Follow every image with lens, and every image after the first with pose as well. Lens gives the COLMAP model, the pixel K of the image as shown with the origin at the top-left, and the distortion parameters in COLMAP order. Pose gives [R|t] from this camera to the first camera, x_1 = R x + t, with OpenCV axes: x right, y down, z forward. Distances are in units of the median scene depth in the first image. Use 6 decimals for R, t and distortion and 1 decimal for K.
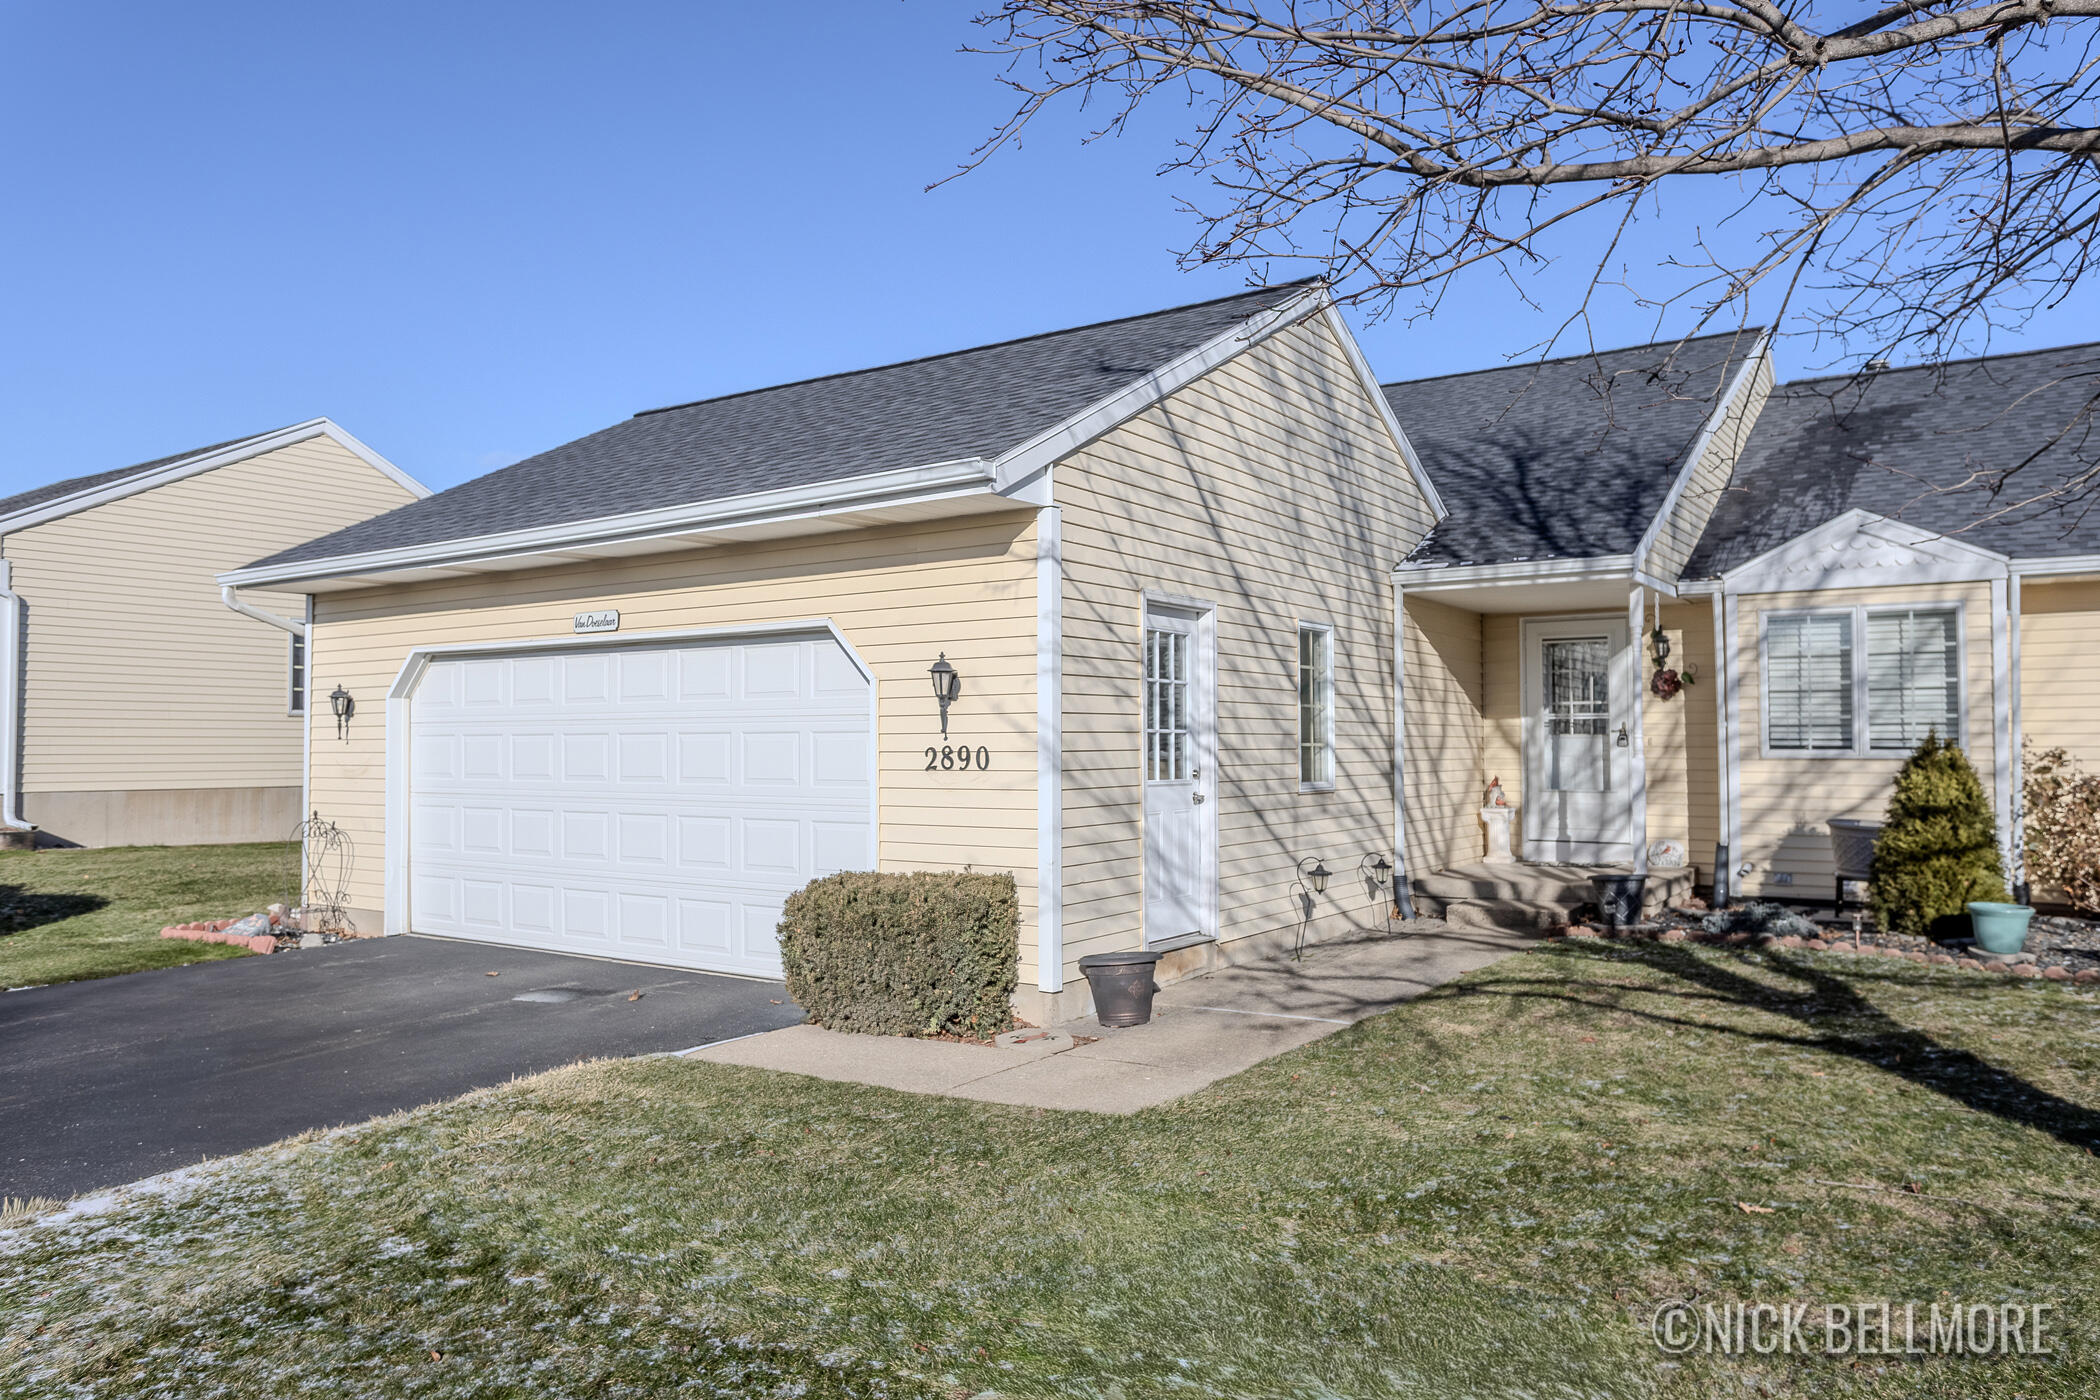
lens RADIAL K [[1444.0, 0, 1050.0], [0, 1444.0, 700.0], [0, 0, 1]] dist [-0.007713, -0.004067]
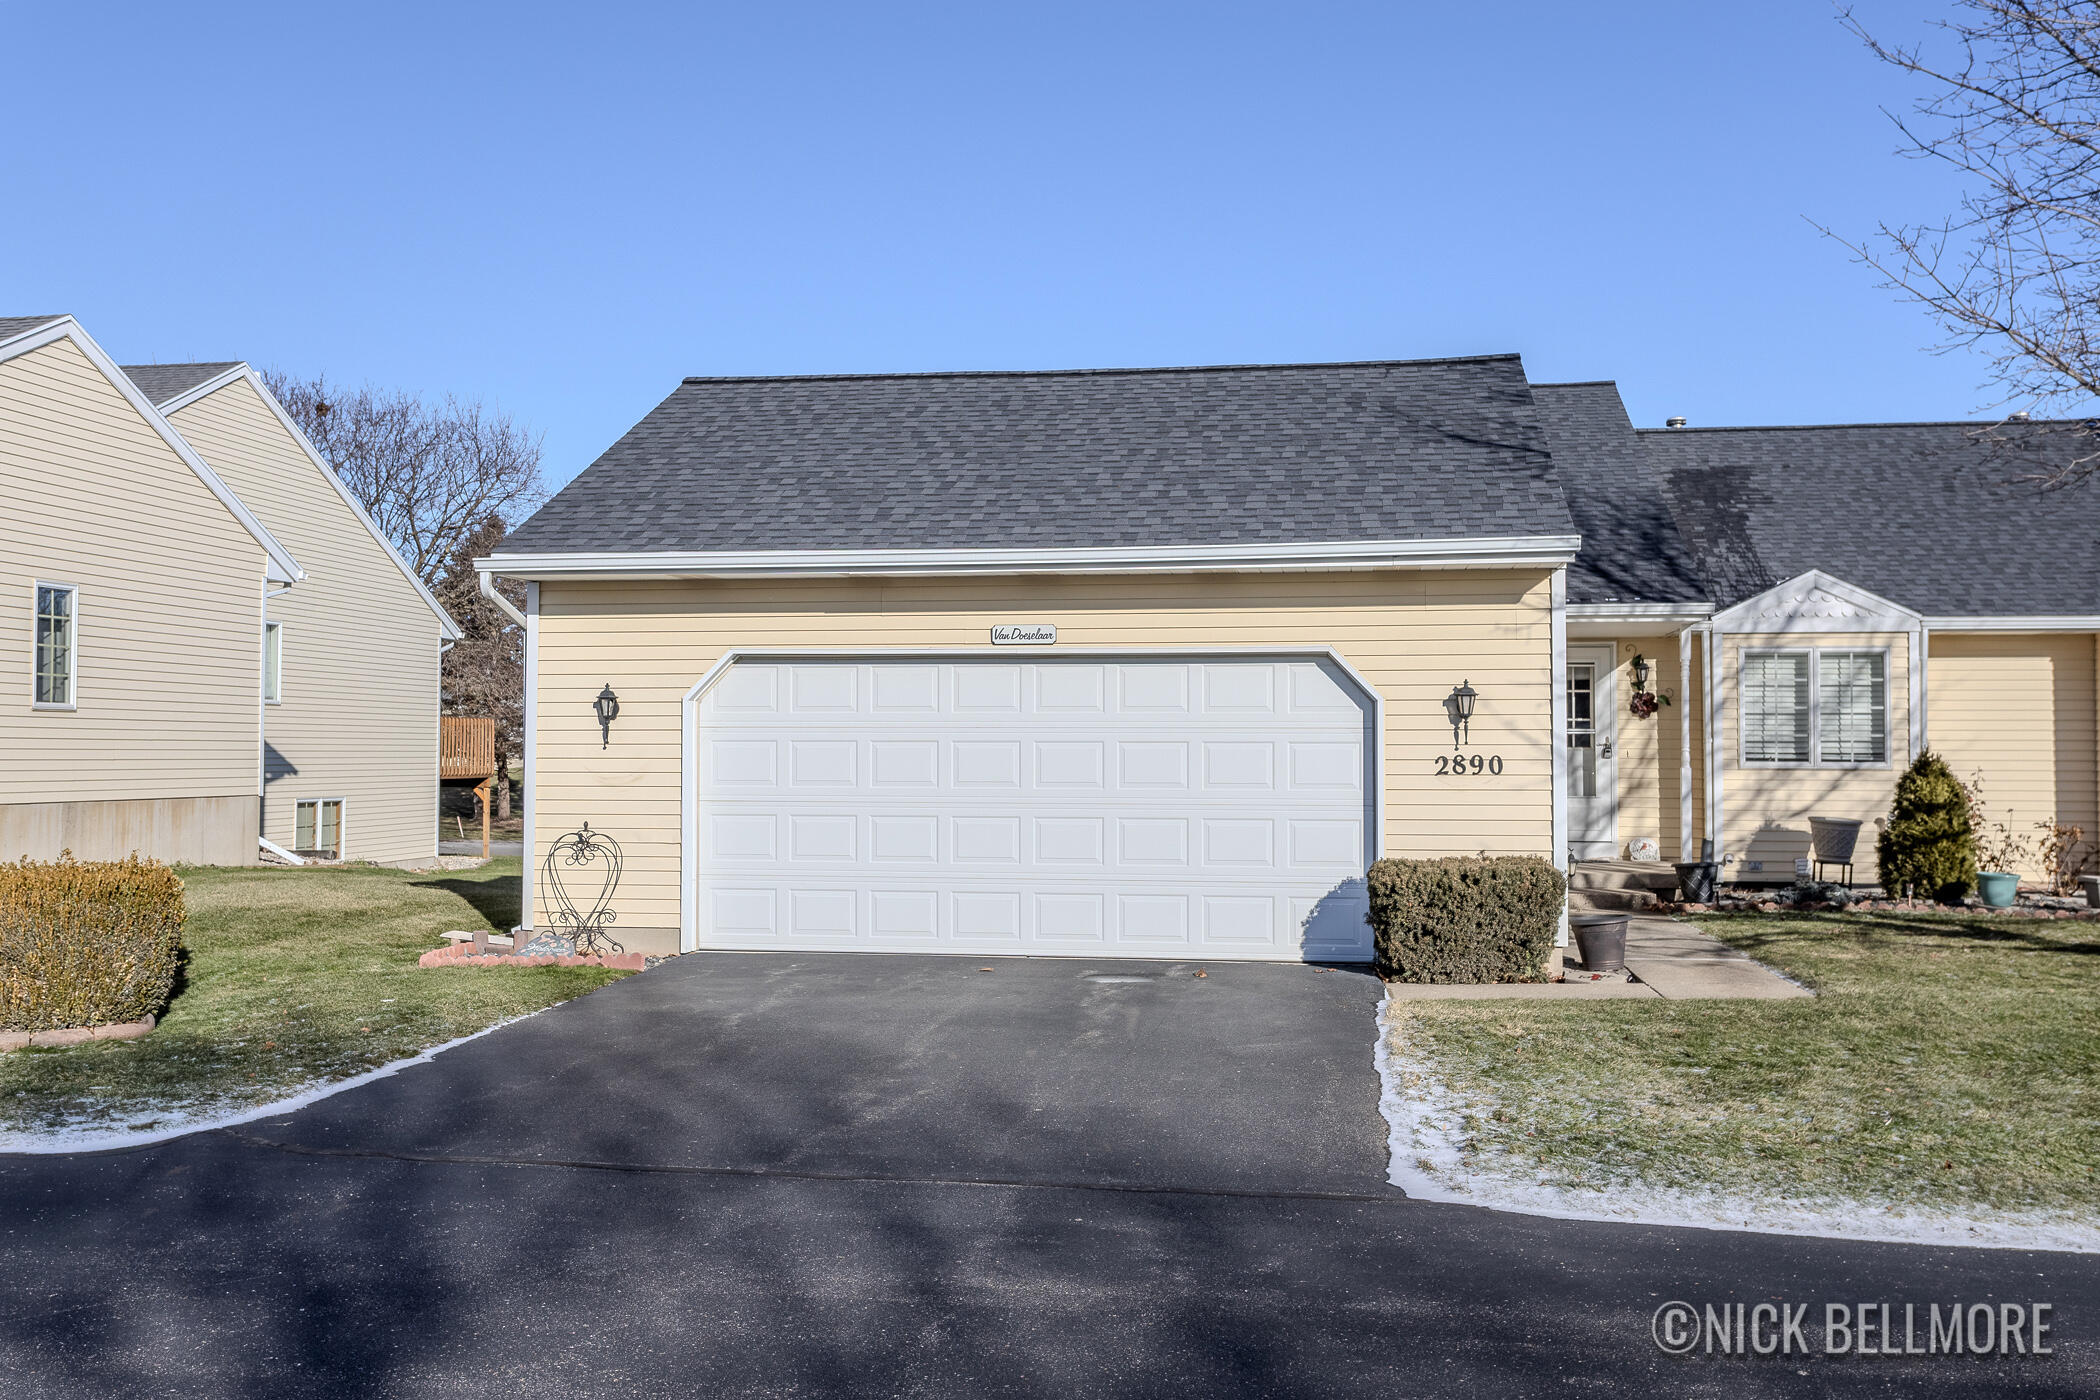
lens RADIAL K [[1930.4, 0, 1050.0], [0, 1930.4, 700.0], [0, 0, 1]] dist [0.012667, 0.010186]
pose [[0.901292, 0.017600, 0.432854, -0.768441], [-0.019087, 0.999817, -0.000909, -0.004915], [-0.432791, -0.007443, 0.901463, -0.233217]]
